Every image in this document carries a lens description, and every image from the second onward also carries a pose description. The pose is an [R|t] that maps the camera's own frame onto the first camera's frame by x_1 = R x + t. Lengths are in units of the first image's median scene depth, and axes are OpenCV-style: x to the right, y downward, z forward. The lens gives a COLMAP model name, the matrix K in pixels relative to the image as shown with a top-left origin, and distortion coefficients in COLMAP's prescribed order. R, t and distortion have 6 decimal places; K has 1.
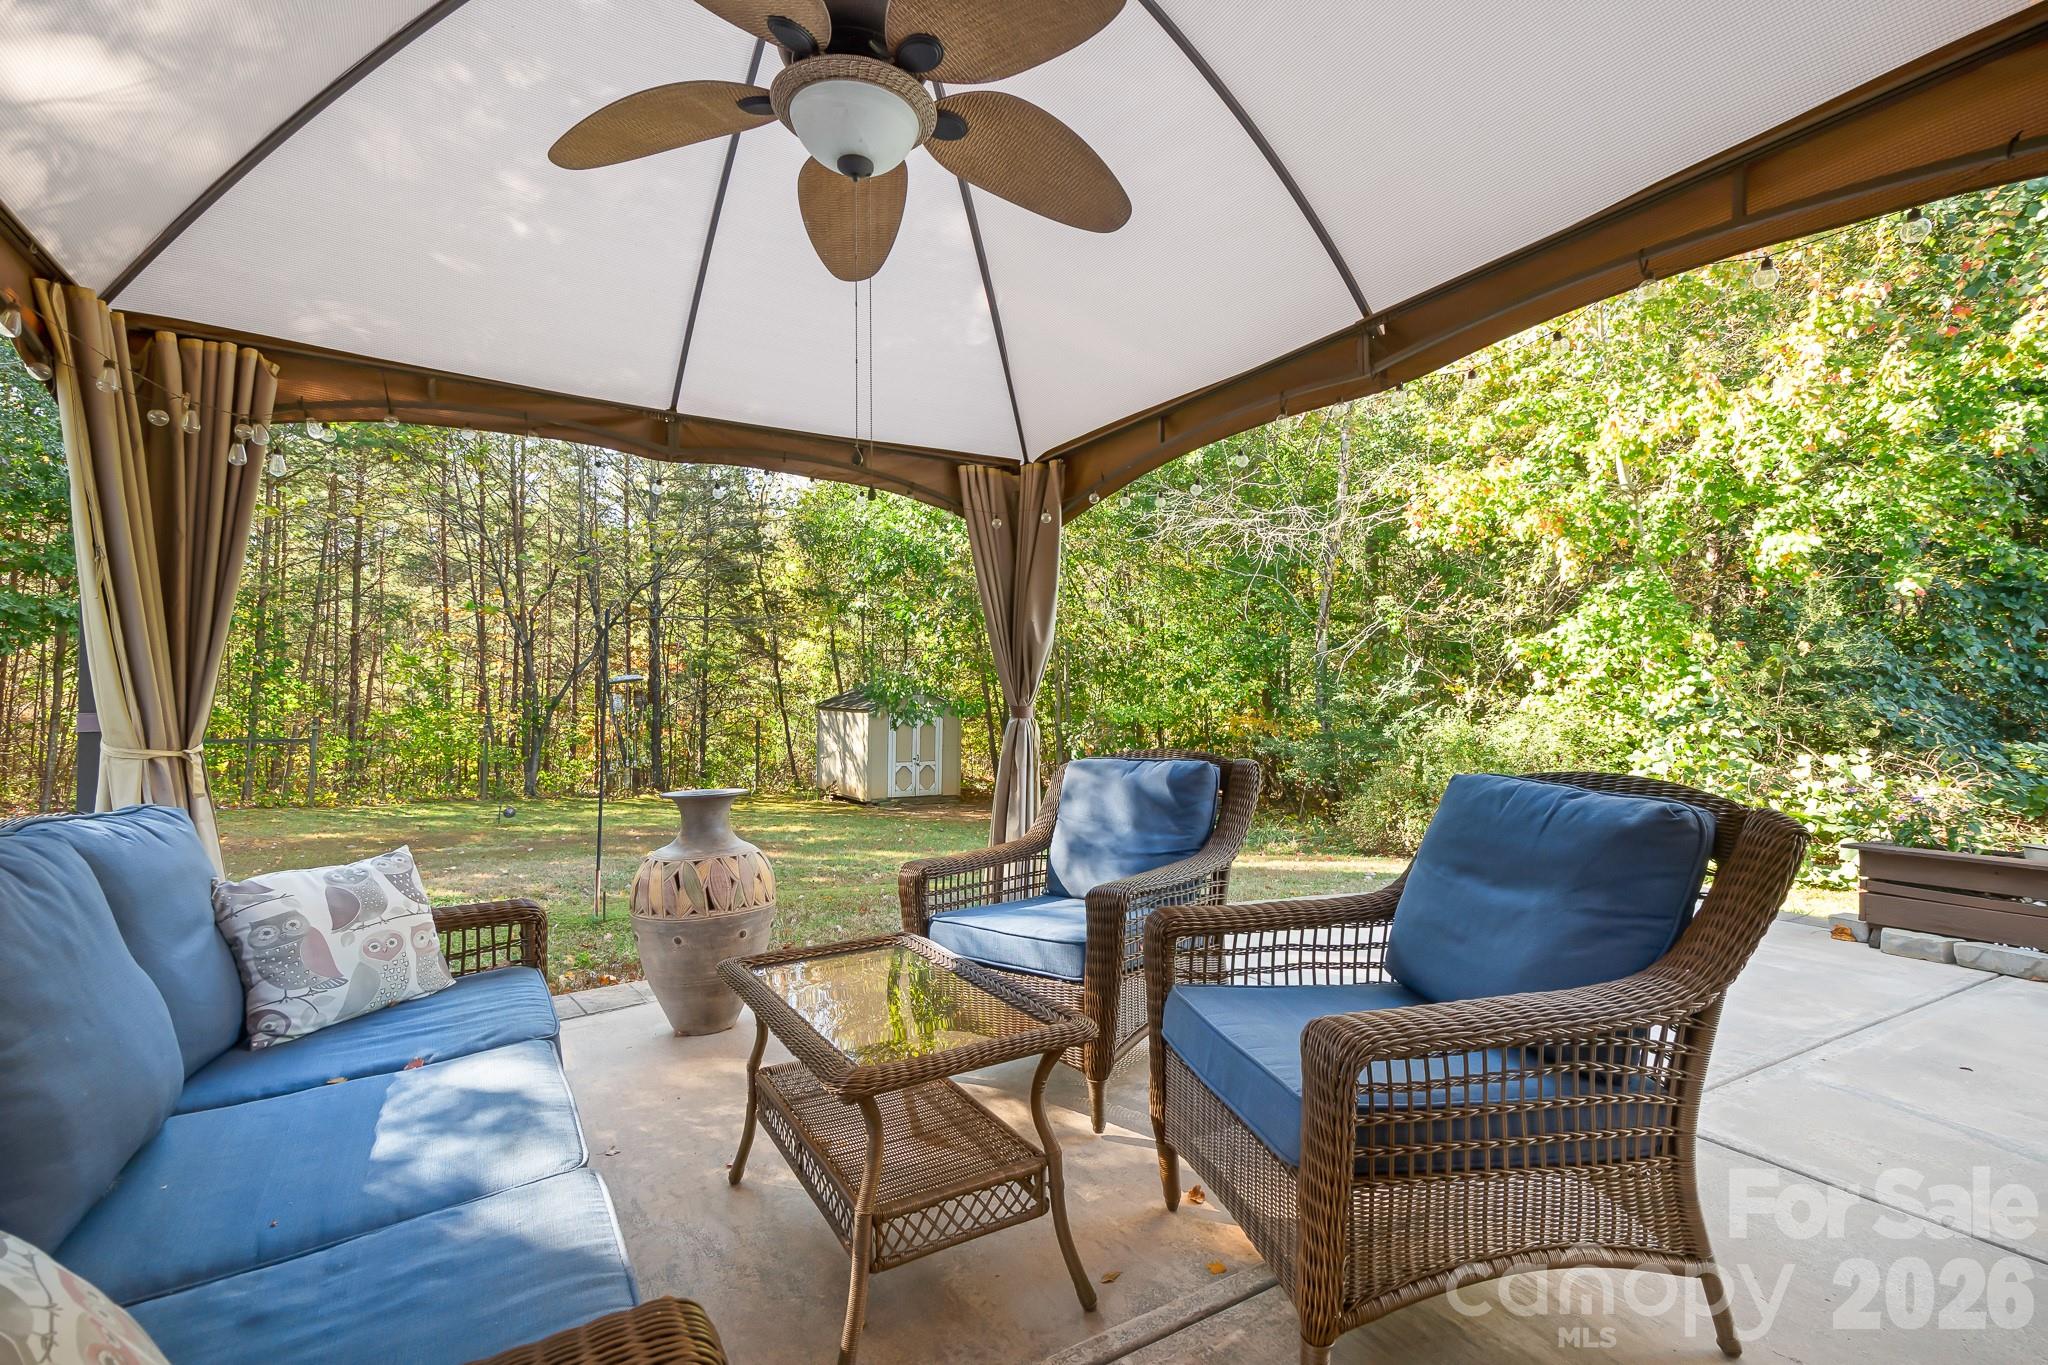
lens RADIAL K [[937.0, 0, 1027.9], [0, 937.0, 680.8], [0, 0, 1]] dist [0.002579, 0.001788]
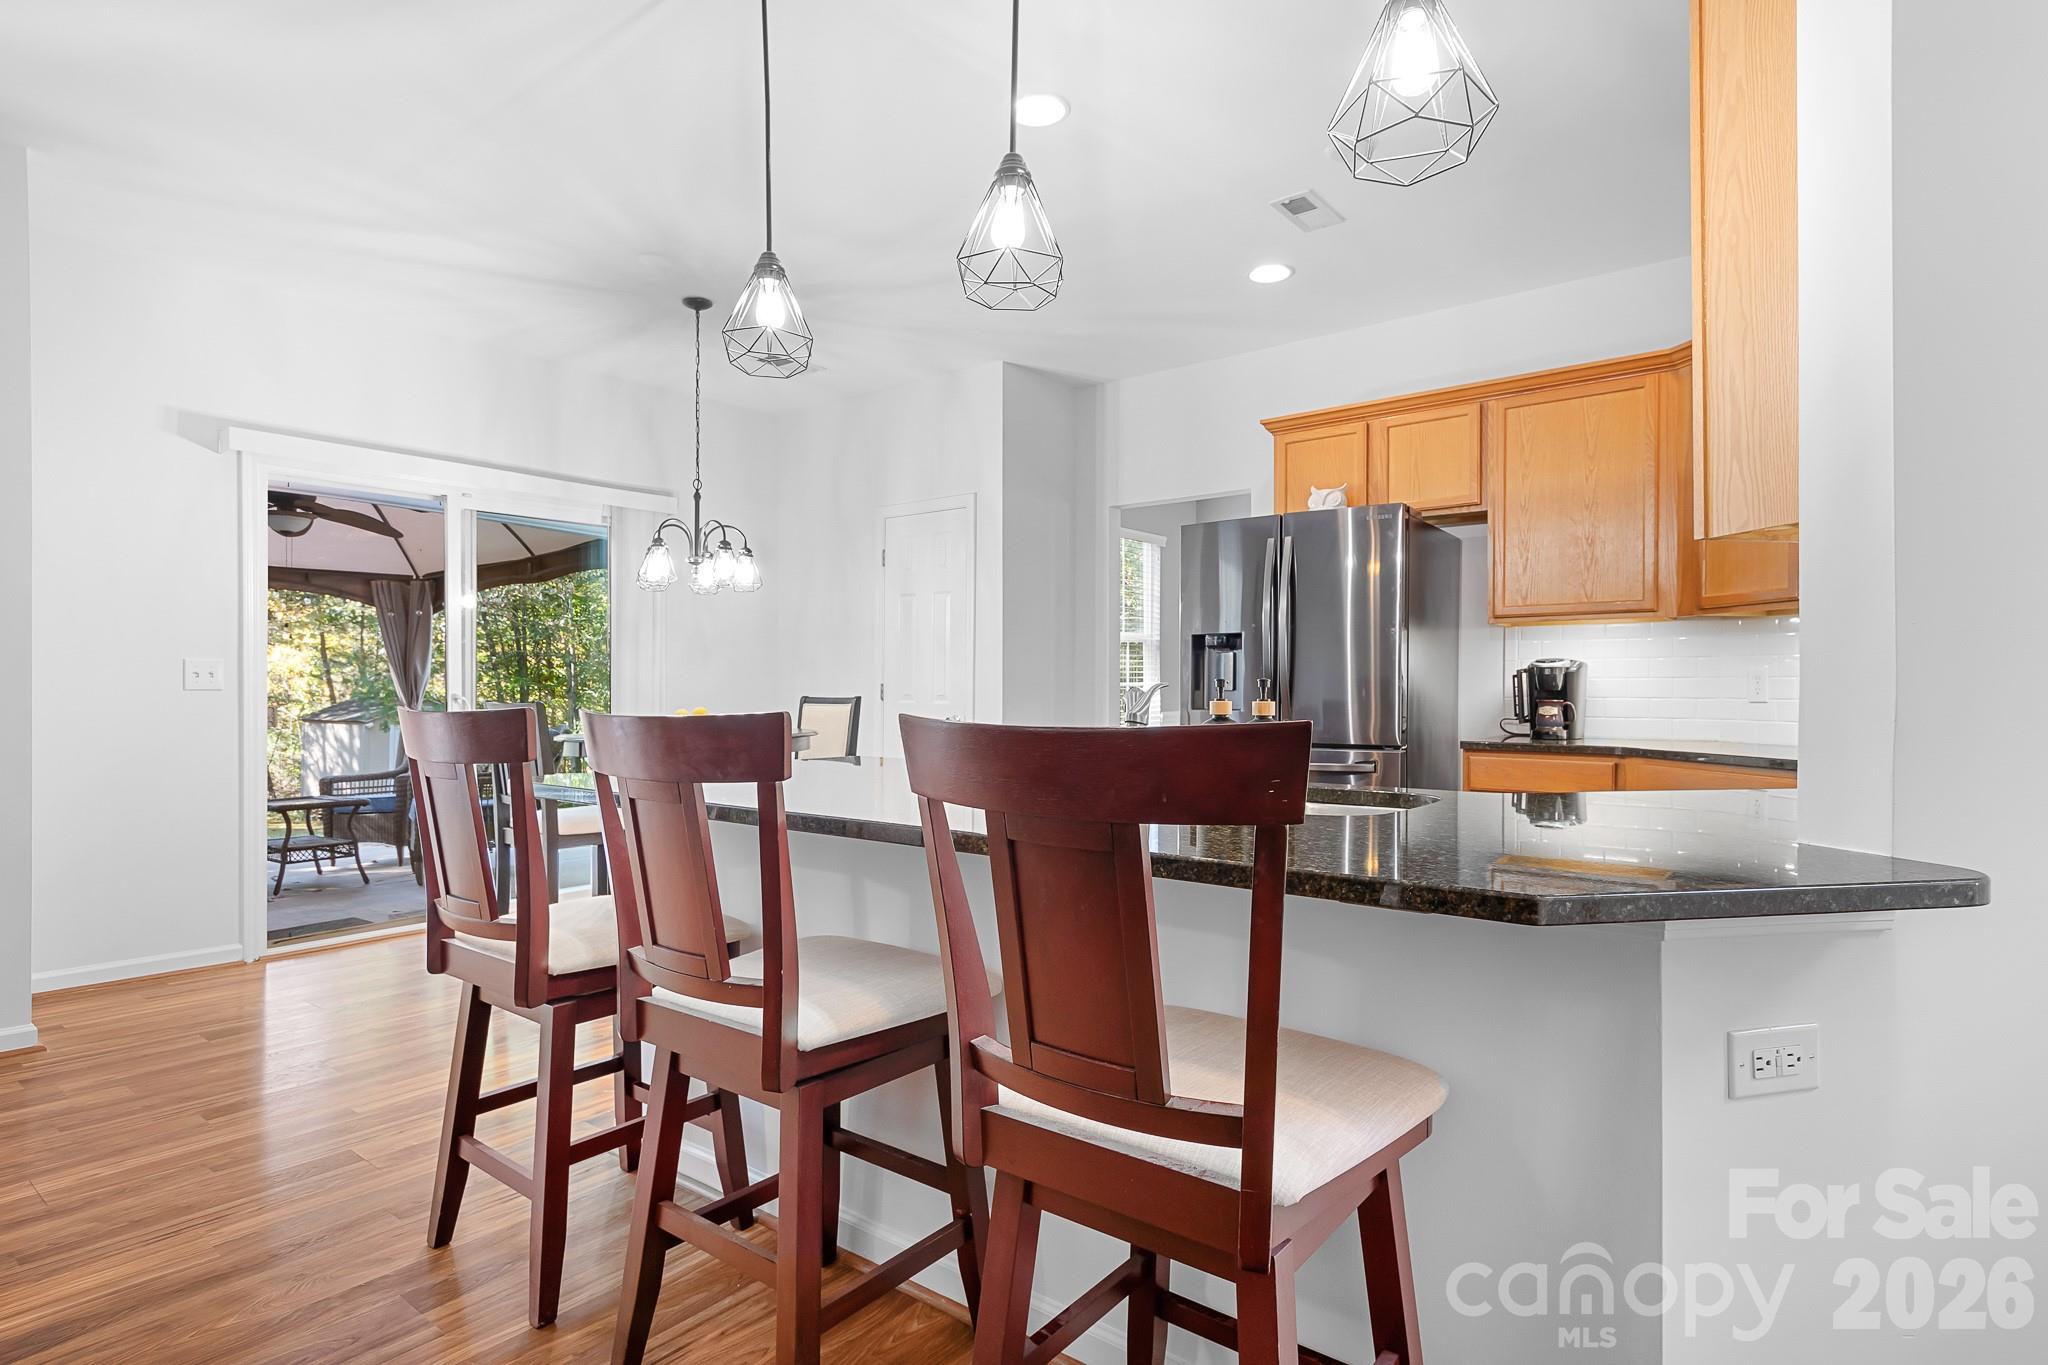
lens RADIAL K [[1047.1, 0, 1020.3], [0, 1047.1, 684.9], [0, 0, 1]] dist [0.018598, -0.001507]
pose [[0.932467, 0.002675, 0.361245, 0.063678], [-0.001025, 0.999988, -0.004759, -0.002293], [-0.361254, 0.004068, 0.932459, -0.243968]]
